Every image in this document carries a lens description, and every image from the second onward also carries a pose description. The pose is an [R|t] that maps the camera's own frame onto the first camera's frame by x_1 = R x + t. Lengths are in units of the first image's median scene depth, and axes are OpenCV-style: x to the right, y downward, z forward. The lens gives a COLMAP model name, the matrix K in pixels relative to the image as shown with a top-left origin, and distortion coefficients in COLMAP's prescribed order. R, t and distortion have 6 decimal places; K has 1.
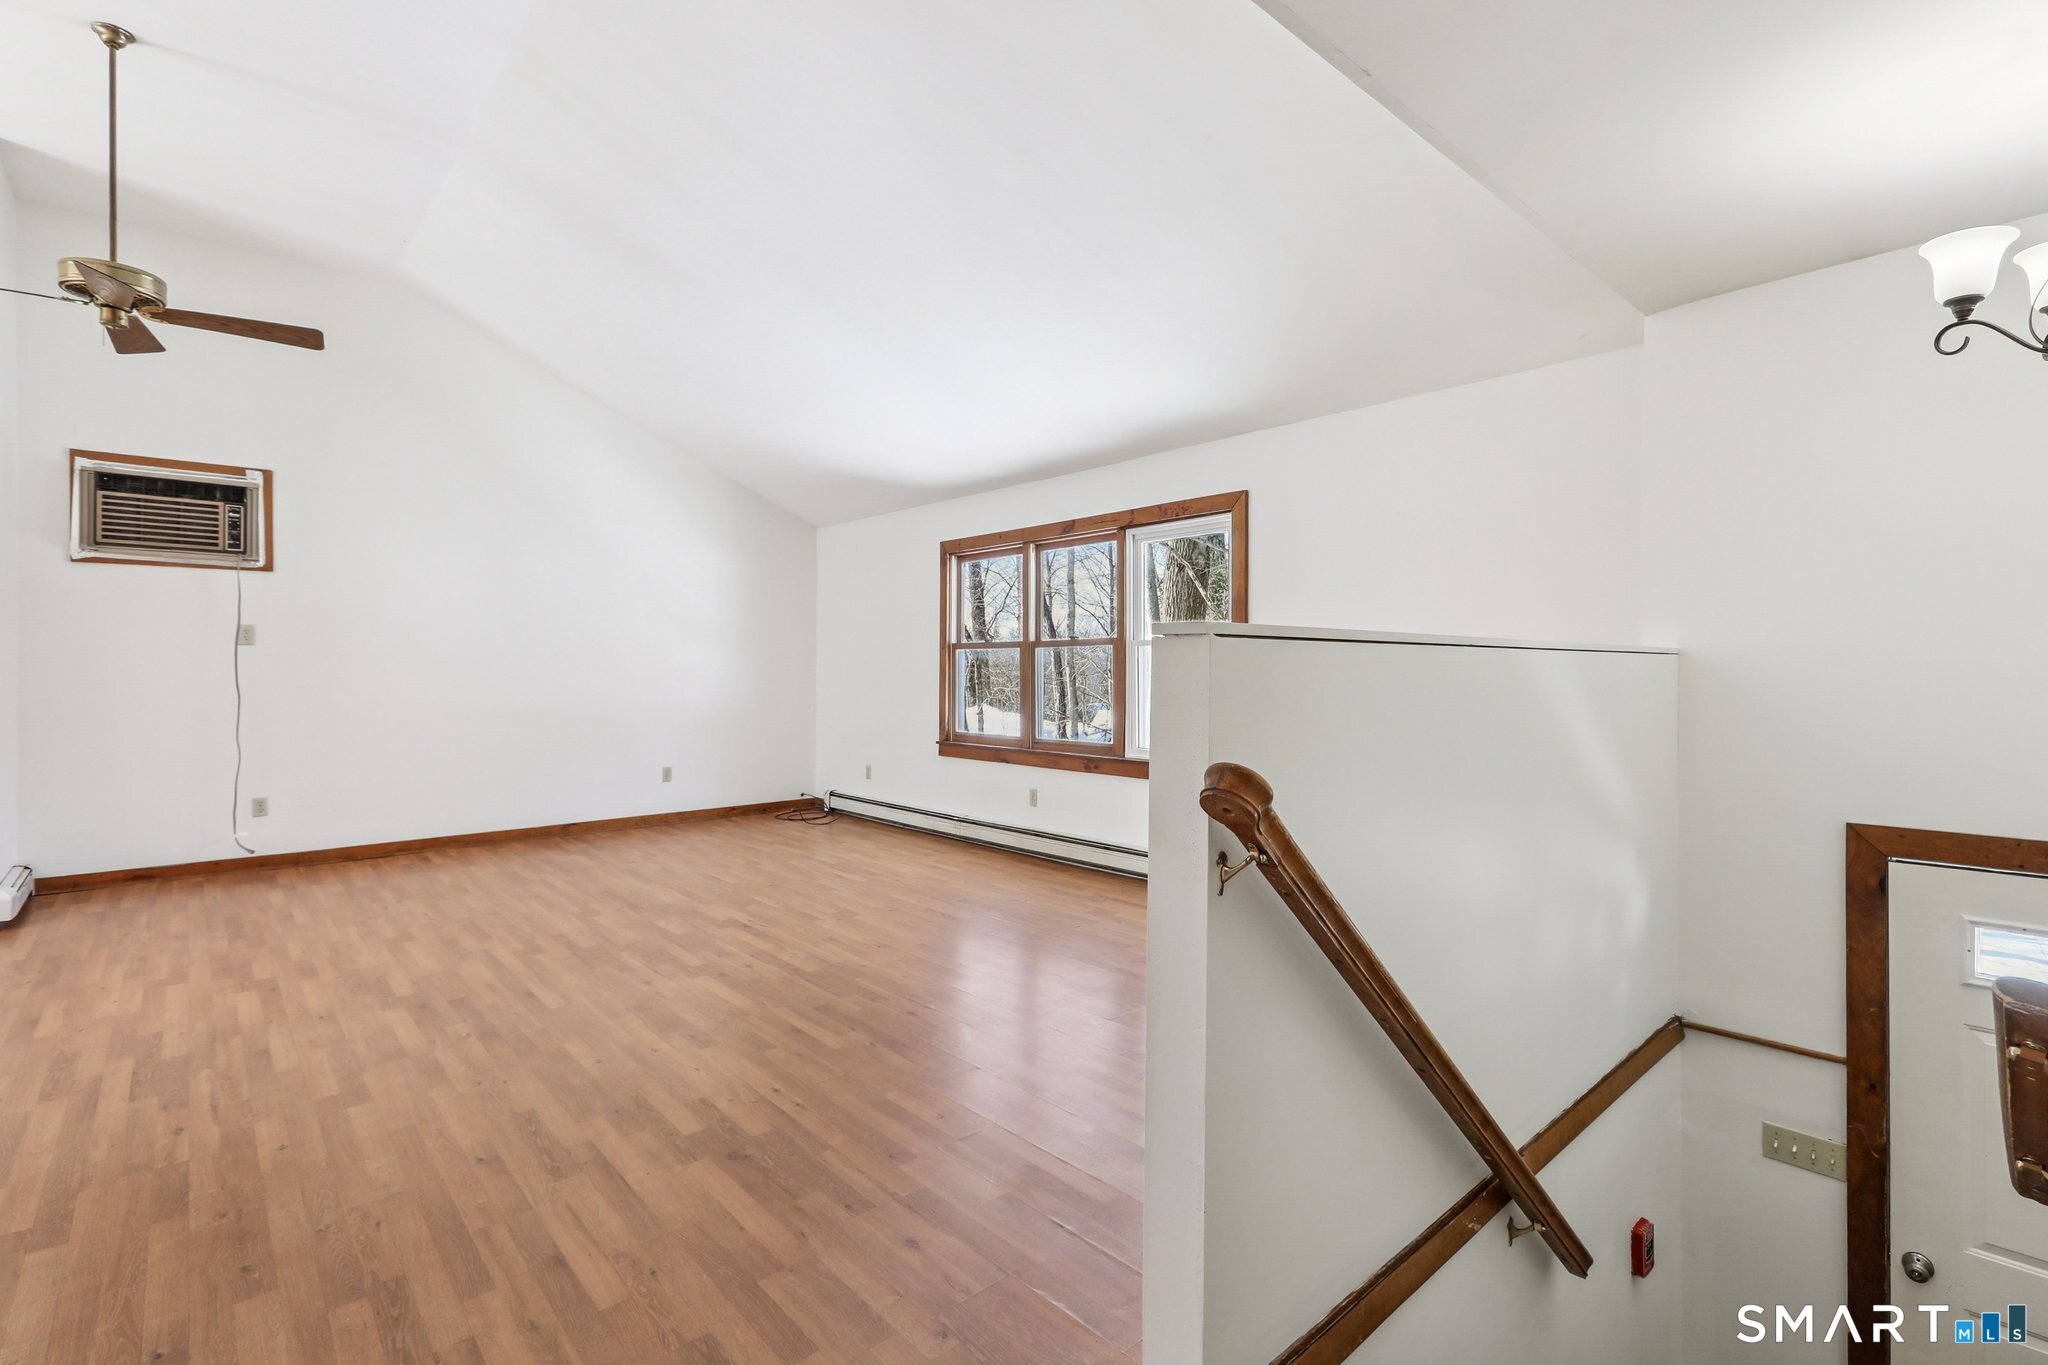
lens RADIAL K [[942.2, 0, 1022.7], [0, 942.2, 676.8], [0, 0, 1]] dist [0.022236, -0.008402]
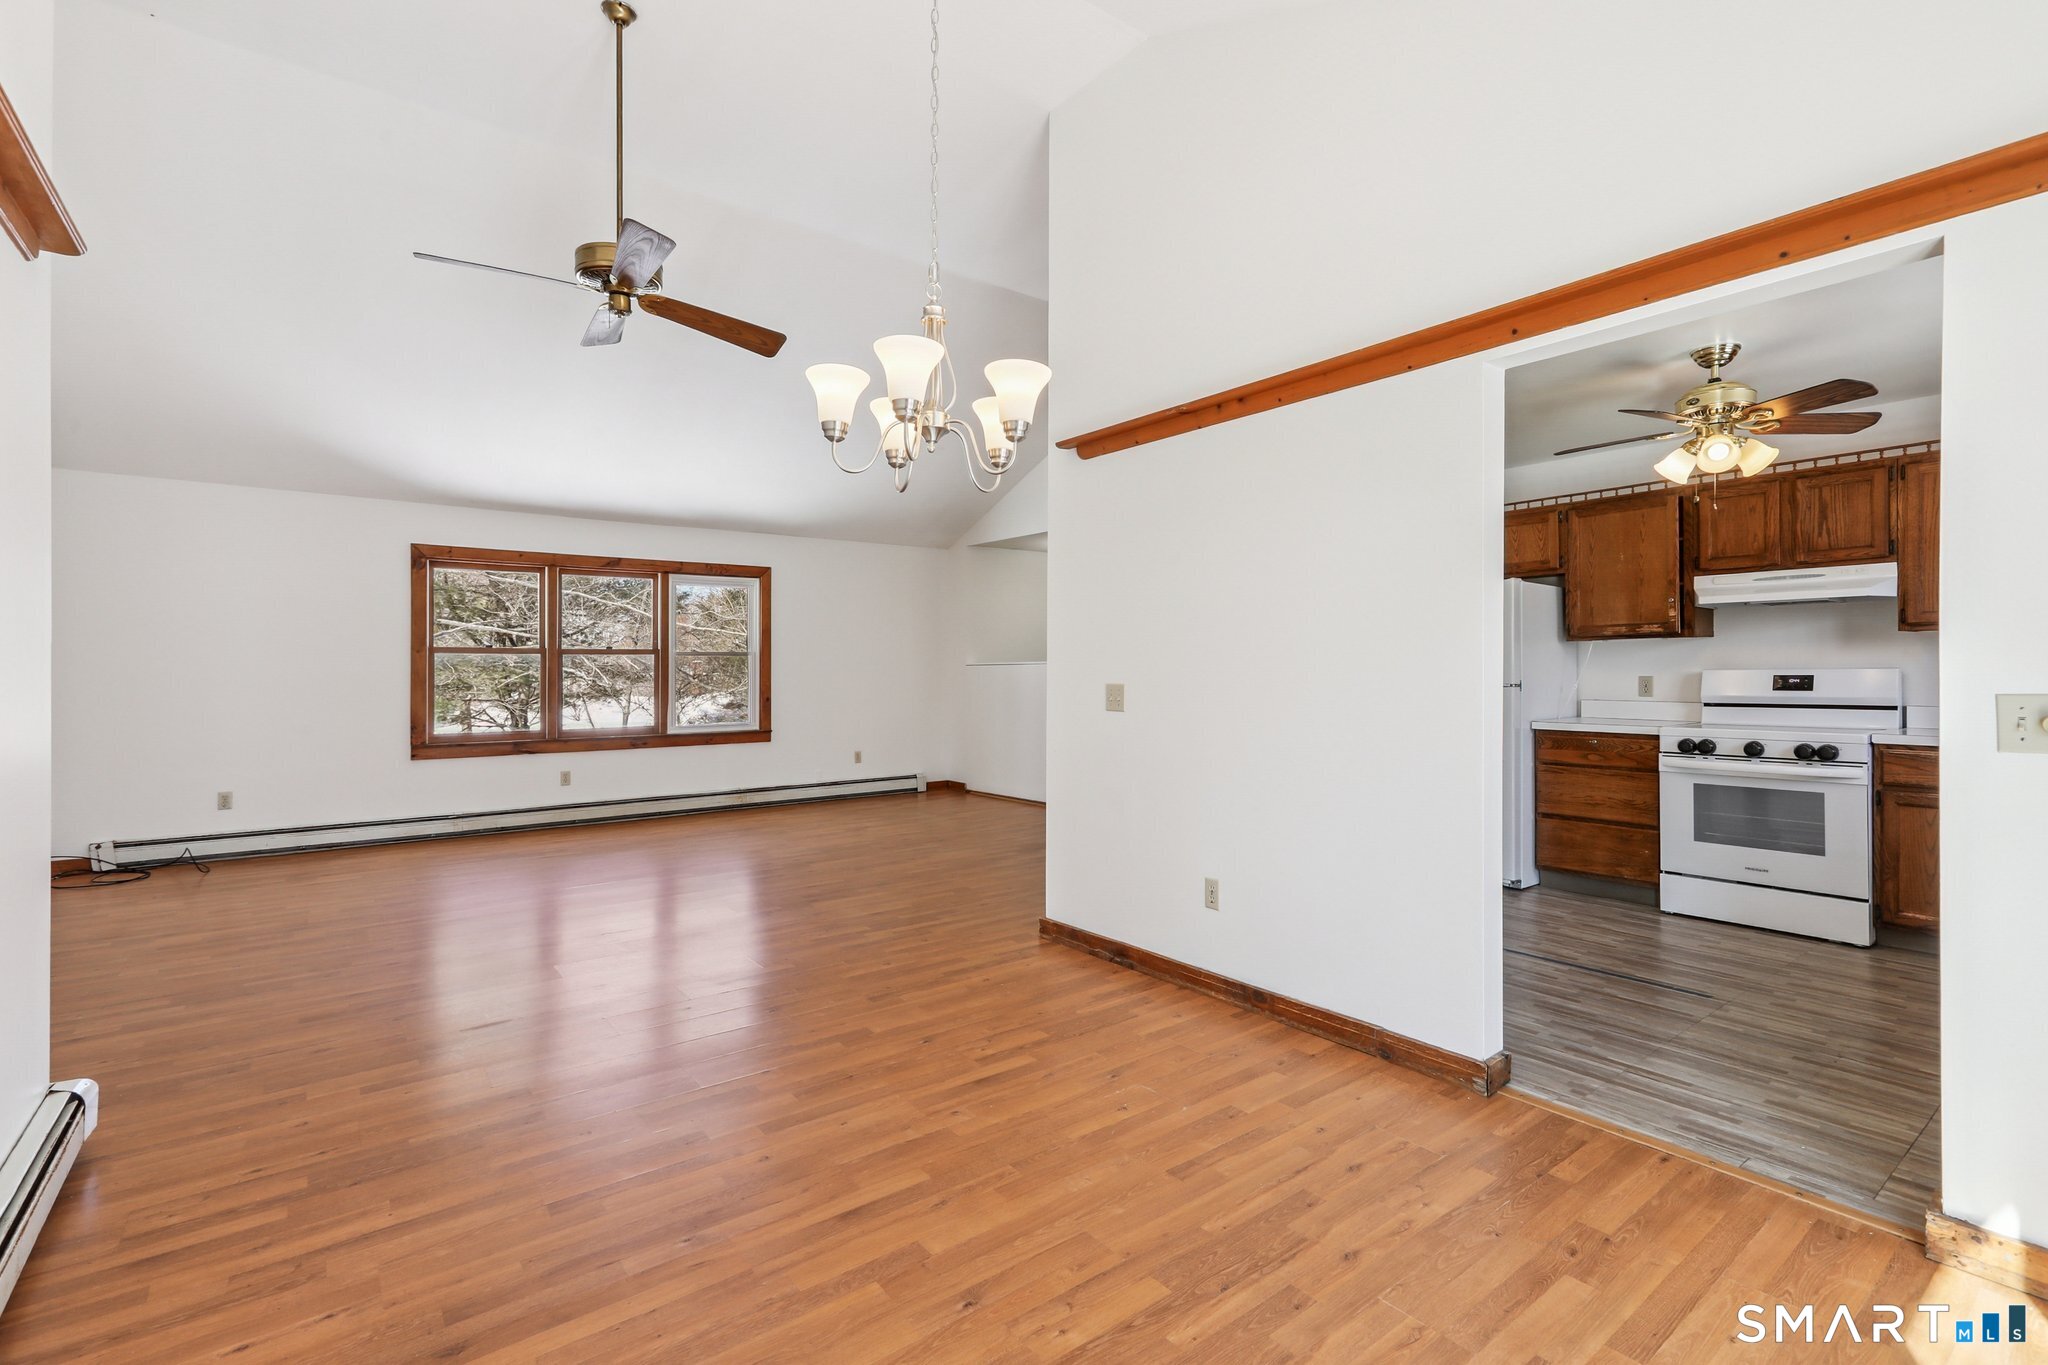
lens RADIAL K [[944.5, 0, 1054.4], [0, 944.5, 670.7], [0, 0, 1]] dist [-0.000345, 0.000262]
pose [[0.059358, 0.001141, 0.998236, -1.440197], [0.013952, 0.999901, -0.001972, 0.001452], [-0.998139, 0.014044, 0.059336, 0.377628]]
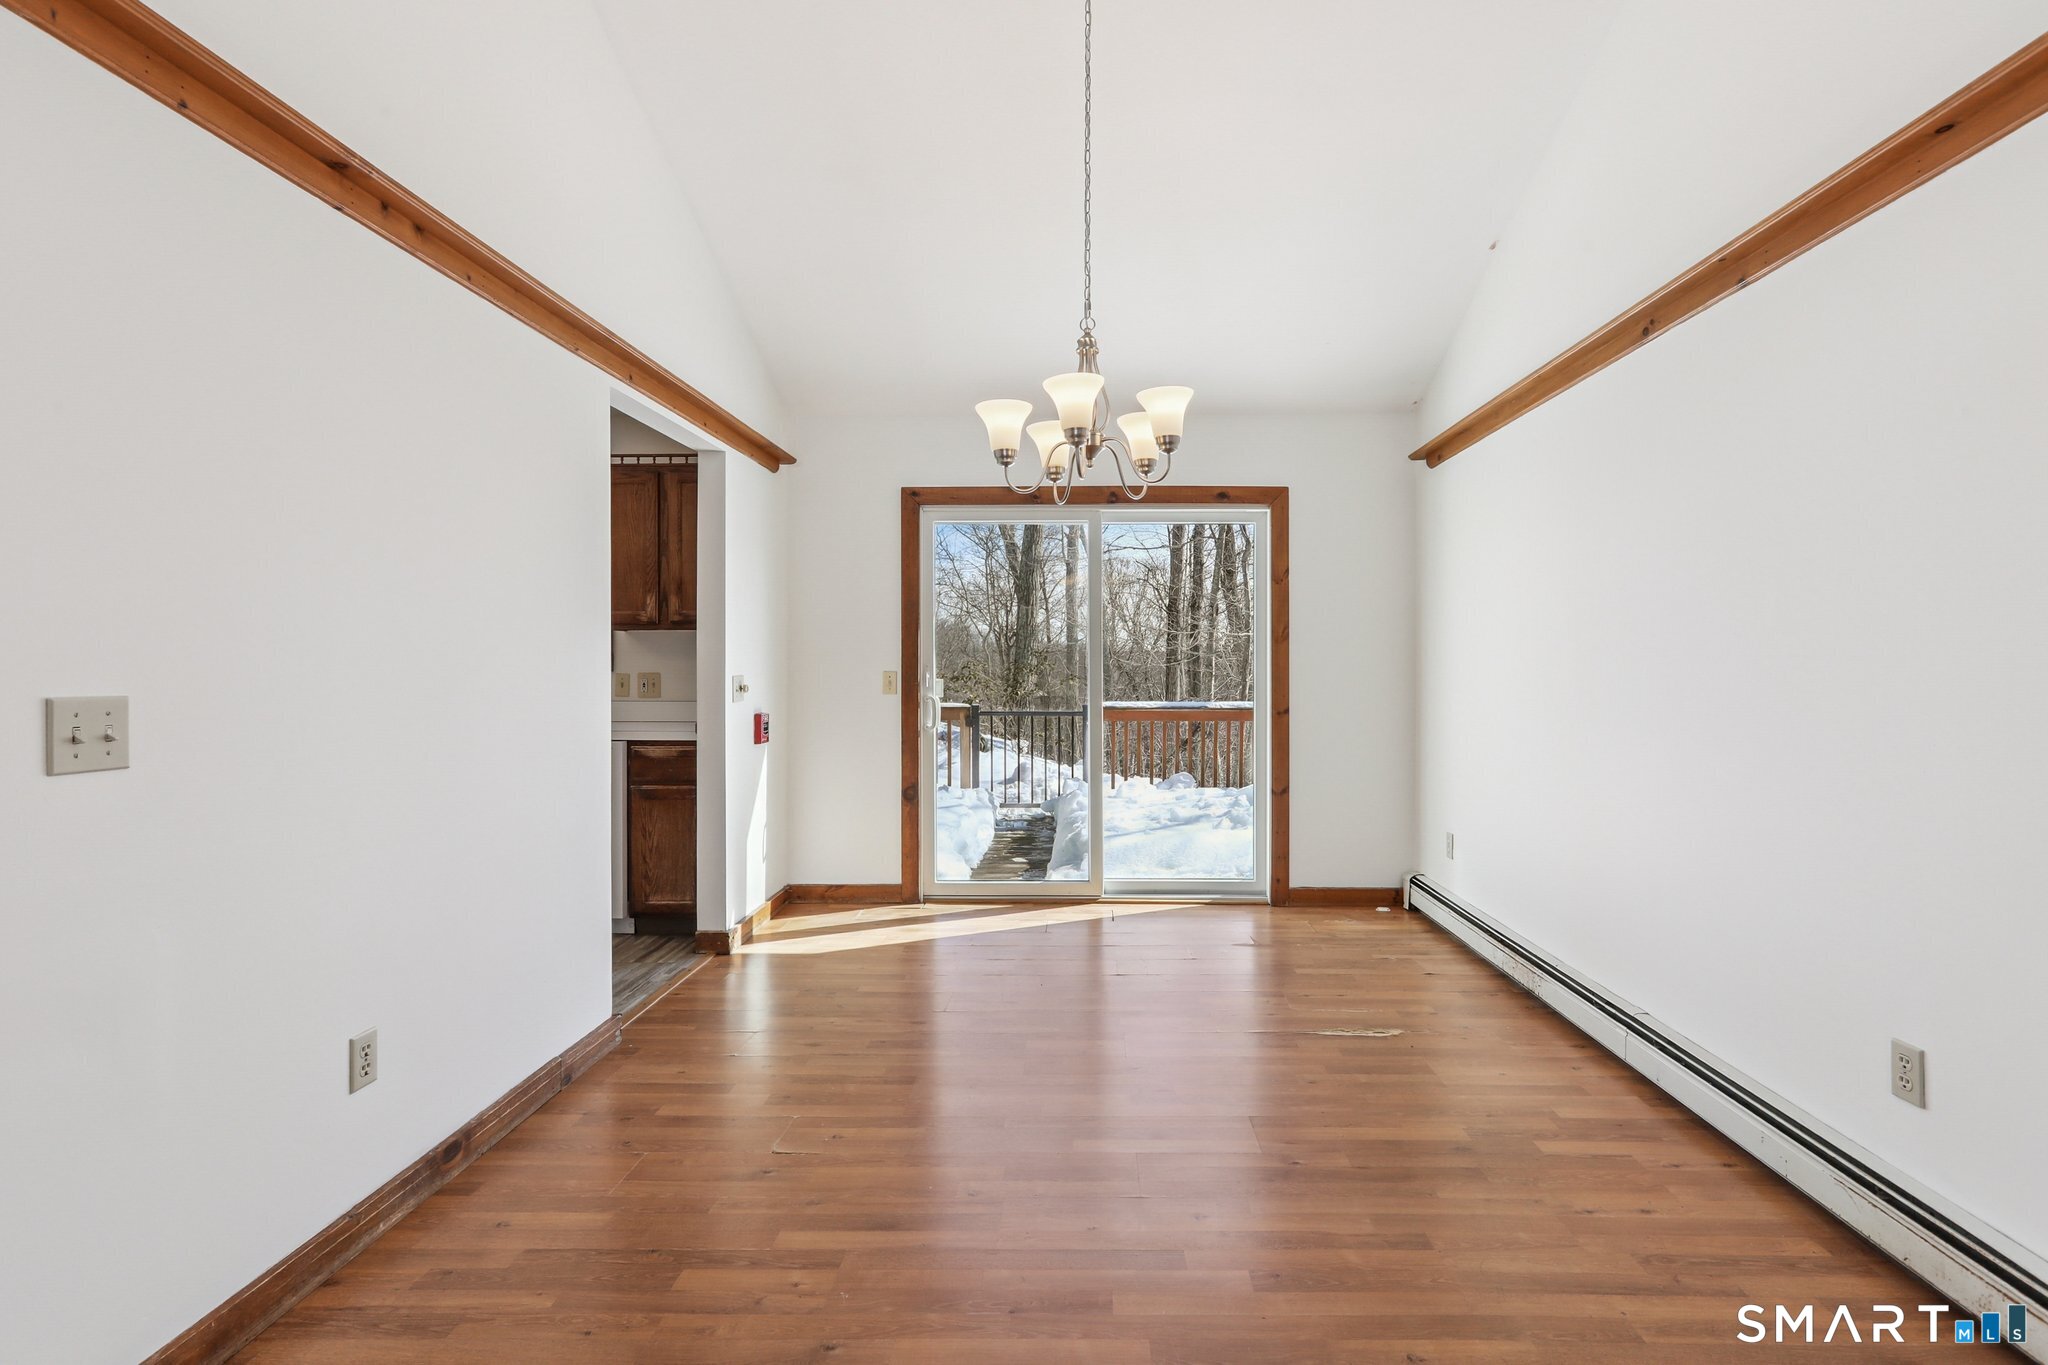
lens RADIAL K [[954.4, 0, 1077.0], [0, 954.4, 672.9], [0, 0, 1]] dist [0.001013, 0.000364]
pose [[-0.671385, 0.012352, -0.741006, -0.620832], [-0.002333, 0.999821, 0.018780, -0.001846], [0.741105, 0.014337, -0.671236, 0.797990]]
